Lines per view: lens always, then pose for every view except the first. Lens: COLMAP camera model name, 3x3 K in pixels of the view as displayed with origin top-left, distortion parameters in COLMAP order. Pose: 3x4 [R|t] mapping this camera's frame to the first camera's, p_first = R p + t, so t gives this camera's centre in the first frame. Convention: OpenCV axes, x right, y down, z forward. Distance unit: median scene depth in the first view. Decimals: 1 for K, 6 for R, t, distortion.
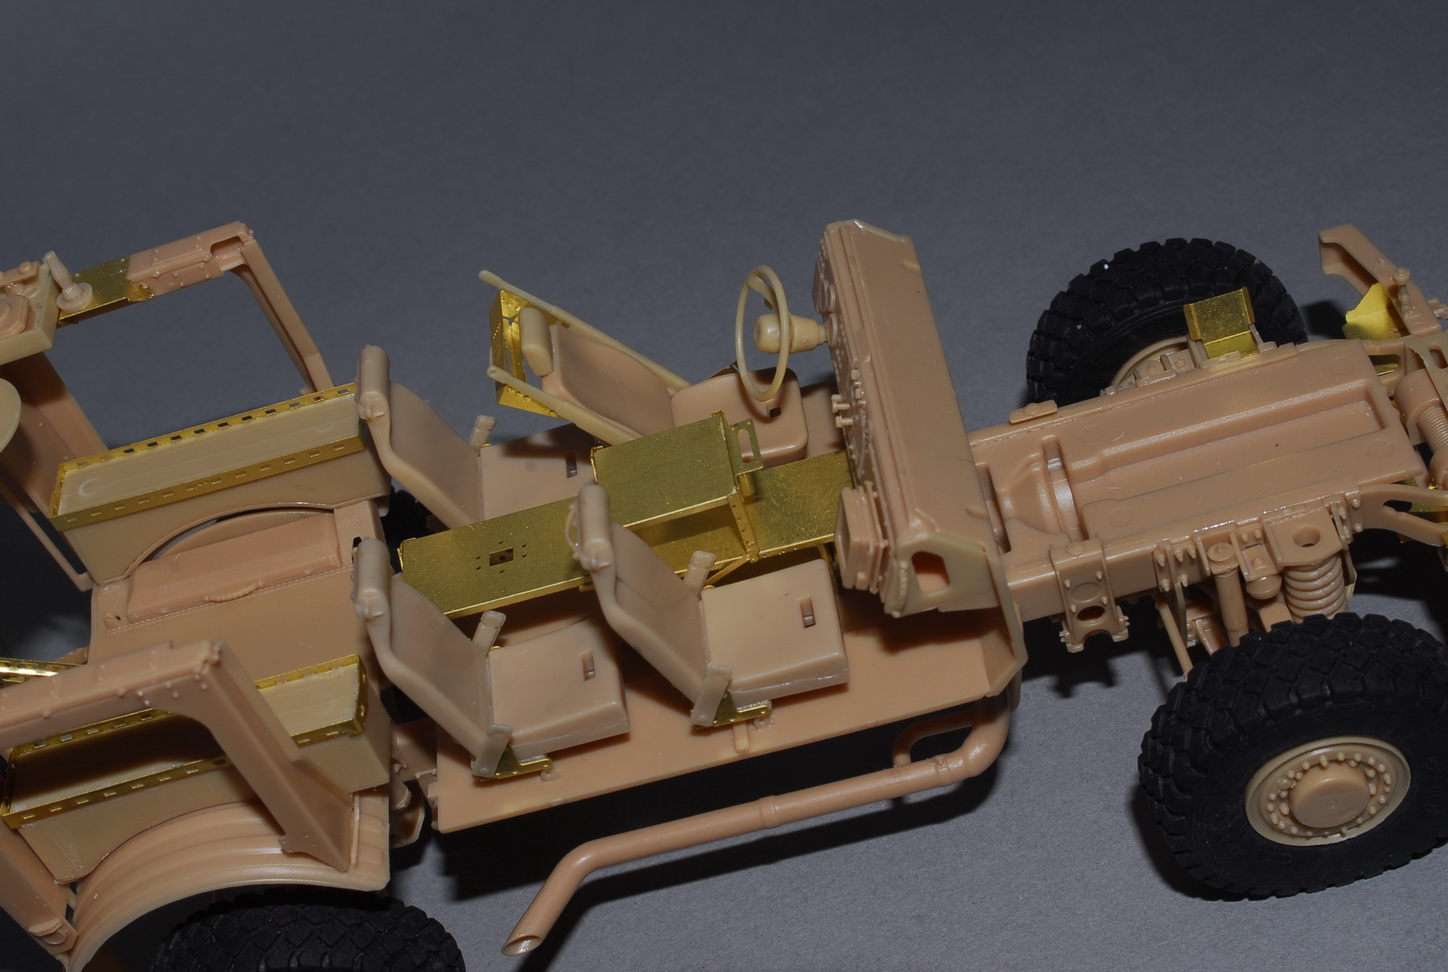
lens RADIAL K [[2144.4, 0, 719.3], [0, 2144.4, 506.0], [0, 0, 1]] dist [-0.092144, 0.046496]
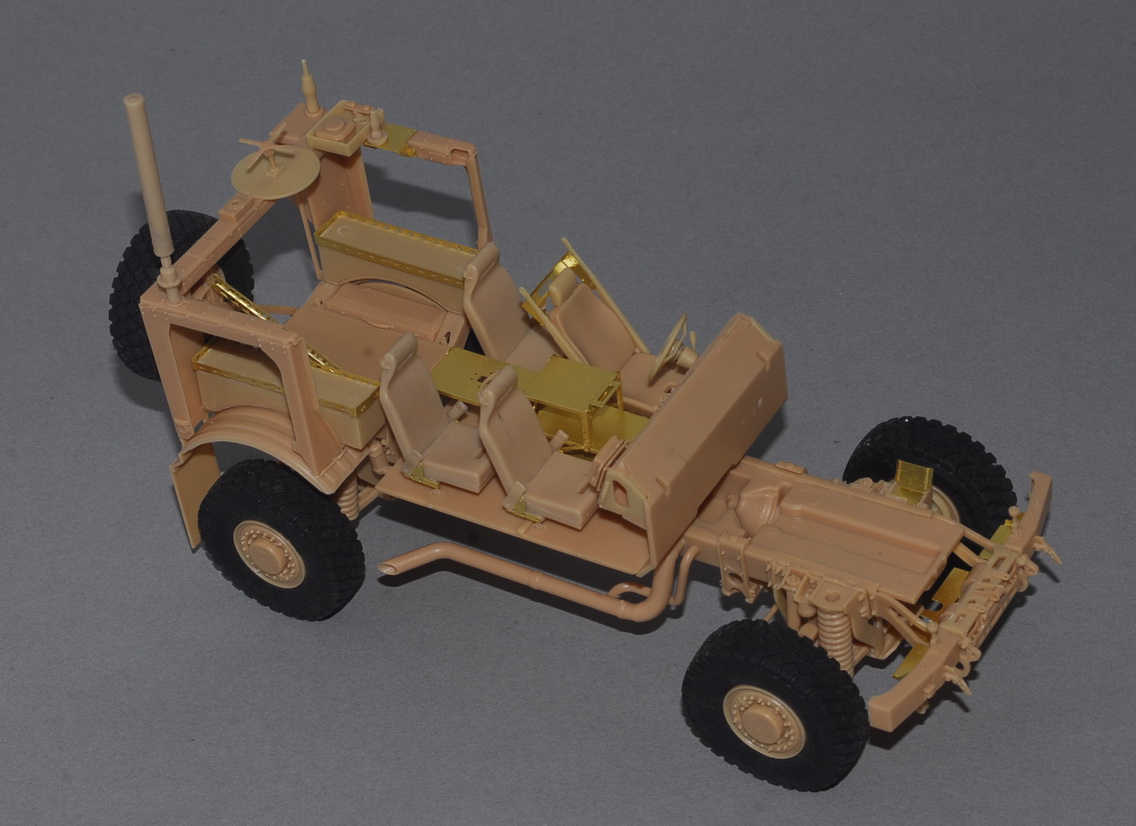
lens RADIAL K [[3235.6, 0, 530.9], [0, 3235.6, 412.9], [0, 0, 1]] dist [0.070353, 0.341288]
pose [[0.796199, 0.509359, -0.326528, 0.817825], [-0.497560, 0.858285, 0.125621, -0.308352], [0.344241, 0.062448, 0.936802, -1.514333]]
